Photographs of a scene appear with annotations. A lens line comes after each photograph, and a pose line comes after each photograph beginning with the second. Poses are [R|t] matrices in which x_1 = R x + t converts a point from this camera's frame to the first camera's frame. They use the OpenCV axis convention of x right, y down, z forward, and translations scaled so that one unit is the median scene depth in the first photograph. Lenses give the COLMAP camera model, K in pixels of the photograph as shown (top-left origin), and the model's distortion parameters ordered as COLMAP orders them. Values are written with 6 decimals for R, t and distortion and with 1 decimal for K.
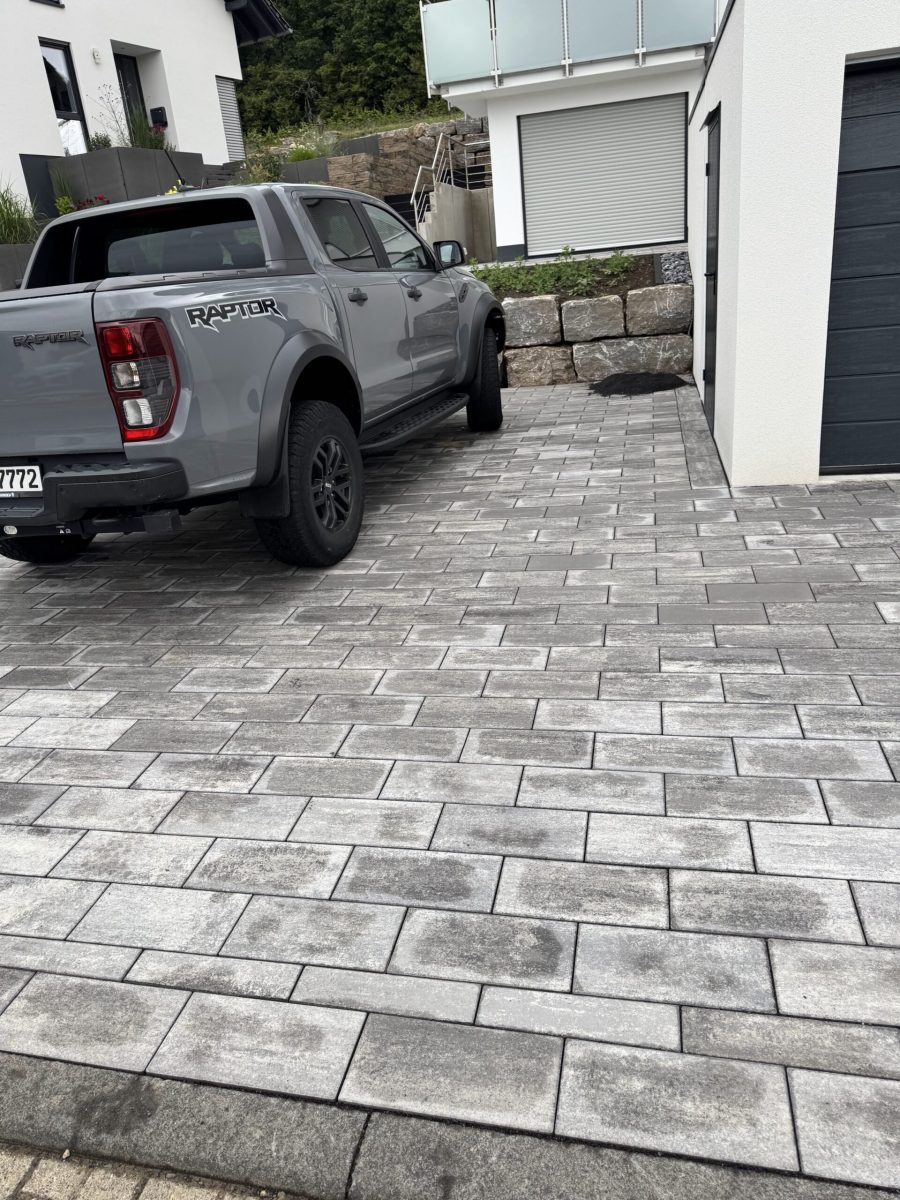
lens RADIAL K [[869.5, 0, 450.0], [0, 869.5, 600.0], [0, 0, 1]] dist [0.036736, -0.026824]
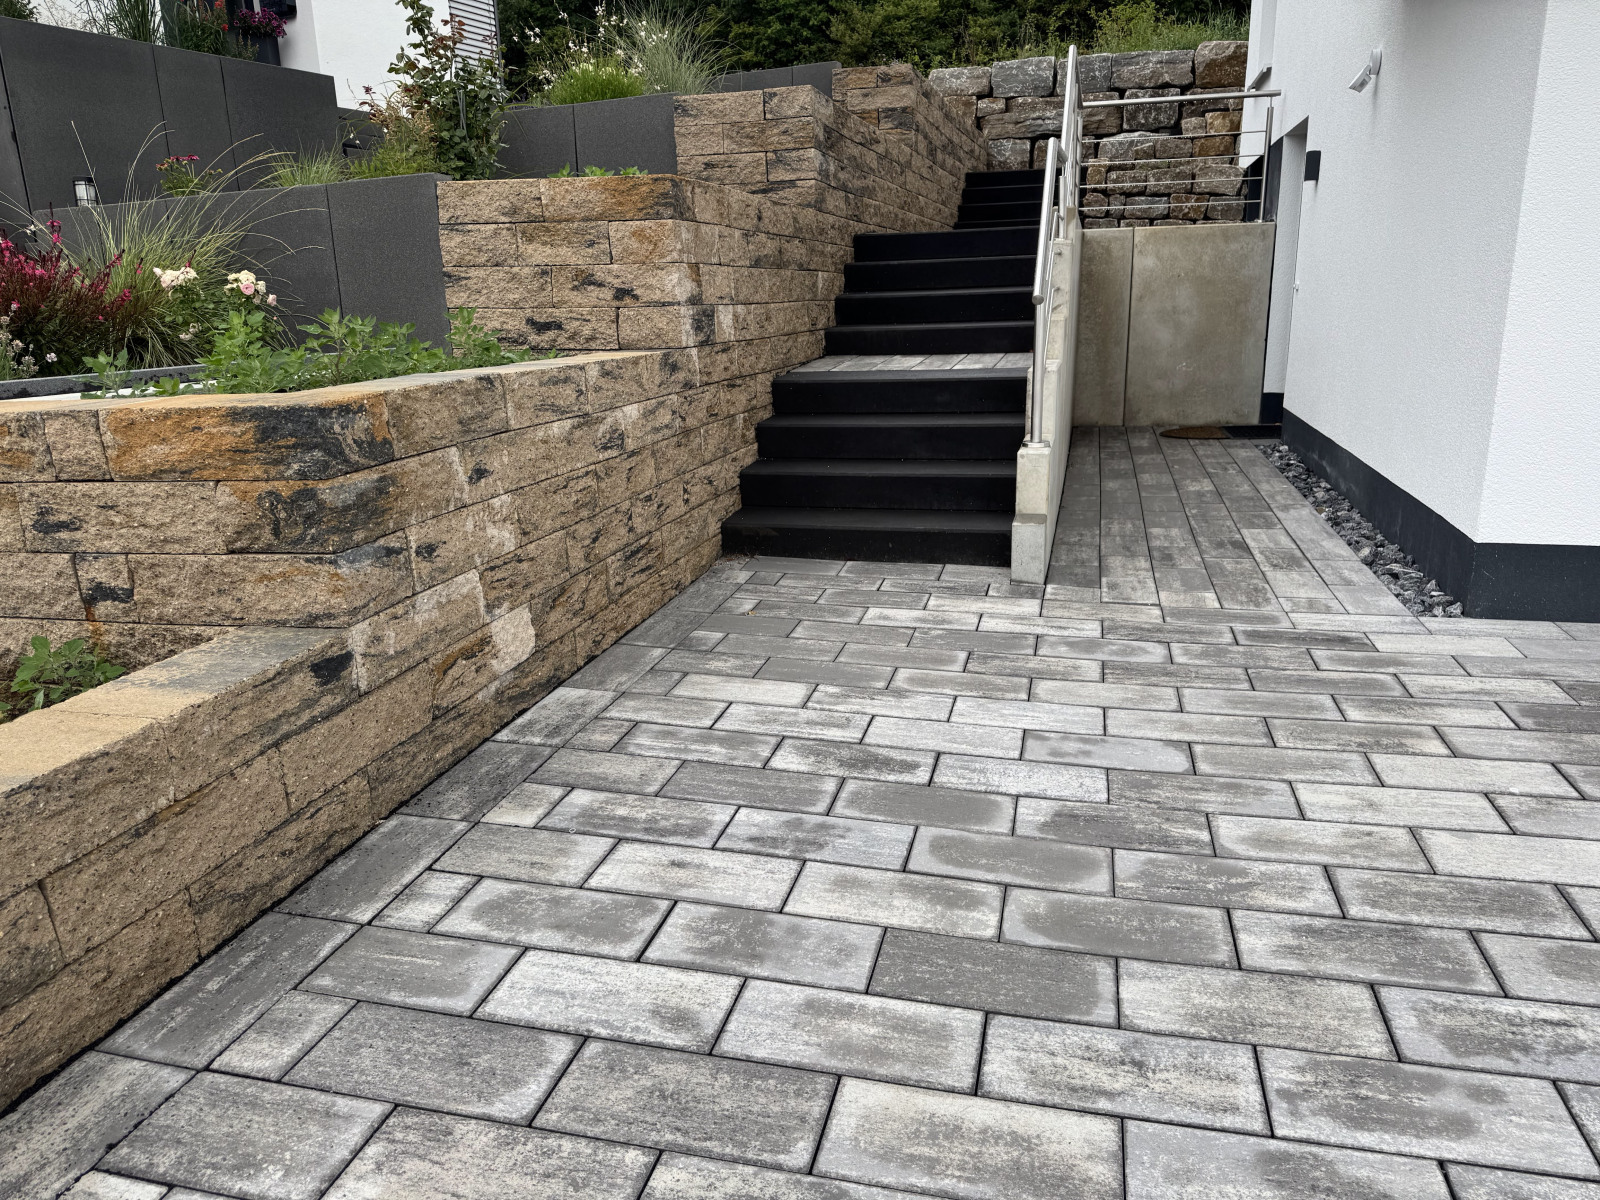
lens RADIAL K [[1159.3, 0, 800.0], [0, 1159.3, 600.0], [0, 0, 1]] dist [0.036736, -0.026824]
pose [[0.996563, 0.081041, -0.017157, -0.056616], [-0.082420, 0.990803, -0.107313, -0.216081], [0.008303, 0.108358, 0.994077, 0.454686]]
